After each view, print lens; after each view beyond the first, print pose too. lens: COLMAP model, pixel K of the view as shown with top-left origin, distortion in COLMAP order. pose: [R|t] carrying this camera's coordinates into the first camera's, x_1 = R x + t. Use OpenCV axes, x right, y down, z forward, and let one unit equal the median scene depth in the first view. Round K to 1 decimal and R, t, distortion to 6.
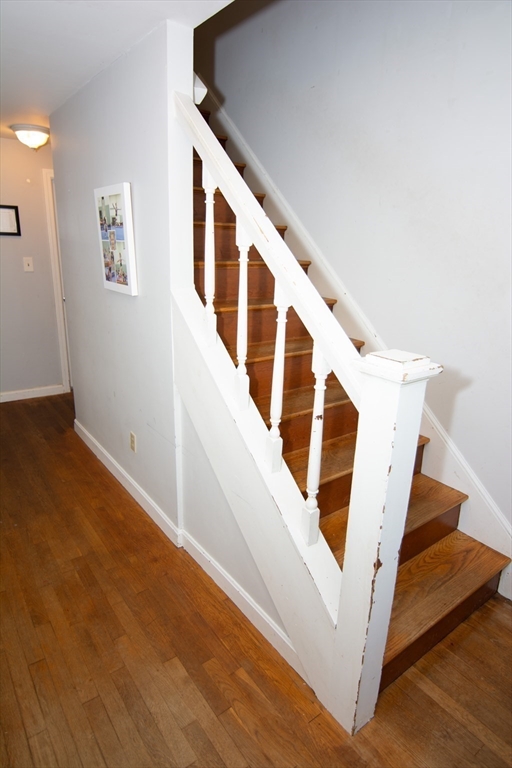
lens RADIAL K [[464.9, 0, 264.3], [0, 464.9, 382.1], [0, 0, 1]] dist [-0.008795, -0.004248]
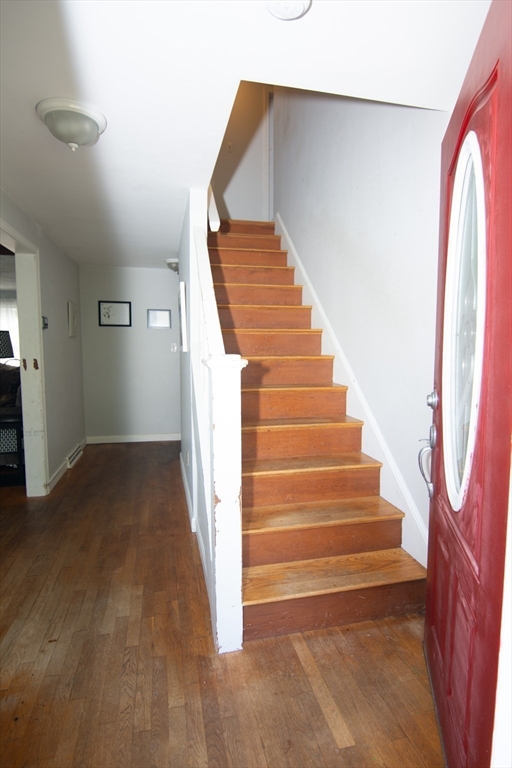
lens RADIAL K [[427.2, 0, 253.1], [0, 427.2, 381.2], [0, 0, 1]] dist [-0.001582, -0.001625]
pose [[0.906697, 0.003436, -0.421768, 0.695732], [-0.093844, 0.976545, -0.193785, 0.219139], [0.411210, 0.215285, 0.885753, -0.157228]]
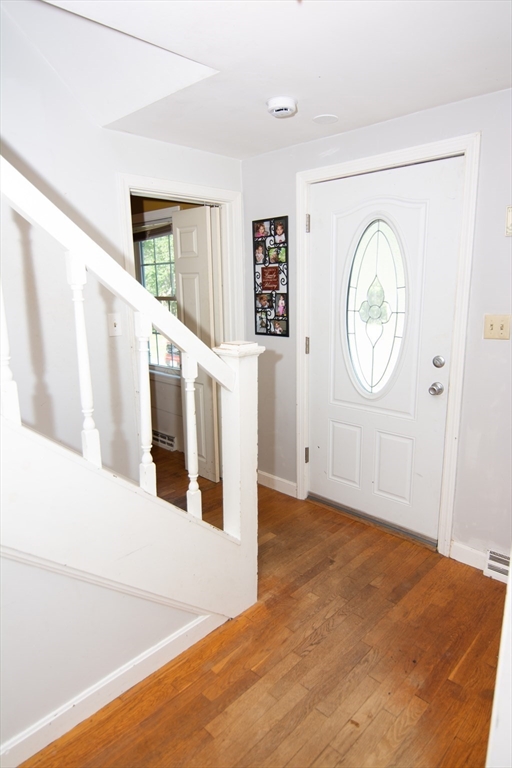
lens RADIAL K [[464.9, 0, 257.5], [0, 464.9, 385.2], [0, 0, 1]] dist [-0.008795, -0.004248]
pose [[-0.157572, -0.234493, 0.959262, -0.961472], [0.305011, 0.912343, 0.273126, -0.245097], [-0.939223, 0.335623, -0.072236, 0.779234]]
